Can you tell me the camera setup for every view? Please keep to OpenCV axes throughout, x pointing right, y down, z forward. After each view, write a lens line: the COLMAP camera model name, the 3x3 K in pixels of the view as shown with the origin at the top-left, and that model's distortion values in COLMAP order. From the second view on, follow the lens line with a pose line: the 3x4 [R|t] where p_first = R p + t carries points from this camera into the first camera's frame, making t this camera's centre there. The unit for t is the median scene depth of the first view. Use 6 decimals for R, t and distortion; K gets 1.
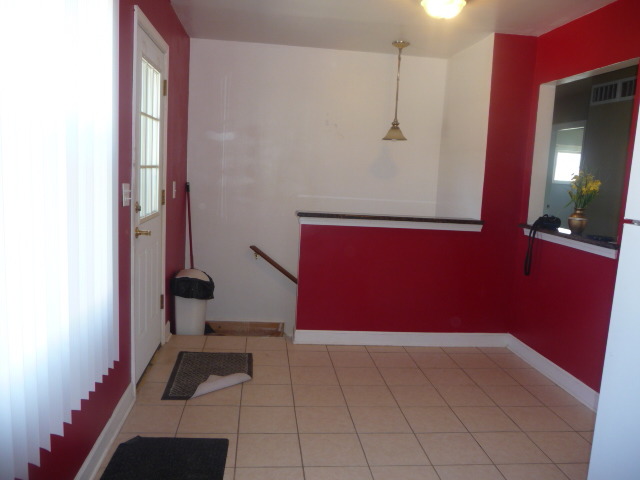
lens RADIAL K [[526.8, 0, 320.7], [0, 526.8, 239.0], [0, 0, 1]] dist [-0.049483, 0.052787]
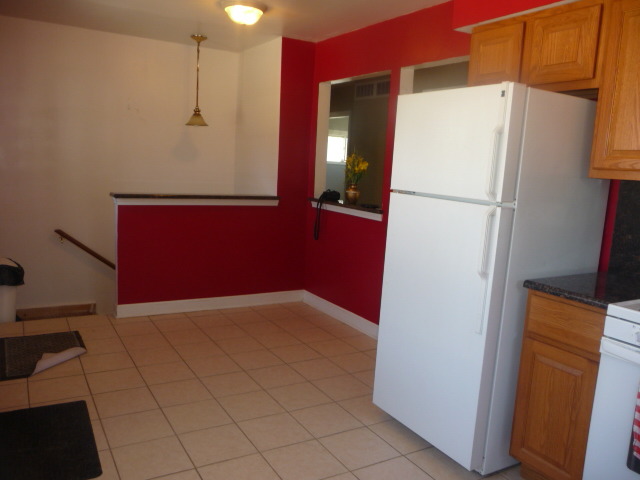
lens RADIAL K [[526.8, 0, 318.6], [0, 526.8, 240.8], [0, 0, 1]] dist [-0.049483, 0.052787]
pose [[0.913582, -0.064060, 0.401577, -0.092620], [0.047924, 0.997593, 0.050109, 0.010030], [-0.403821, -0.026534, 0.914453, -0.124212]]
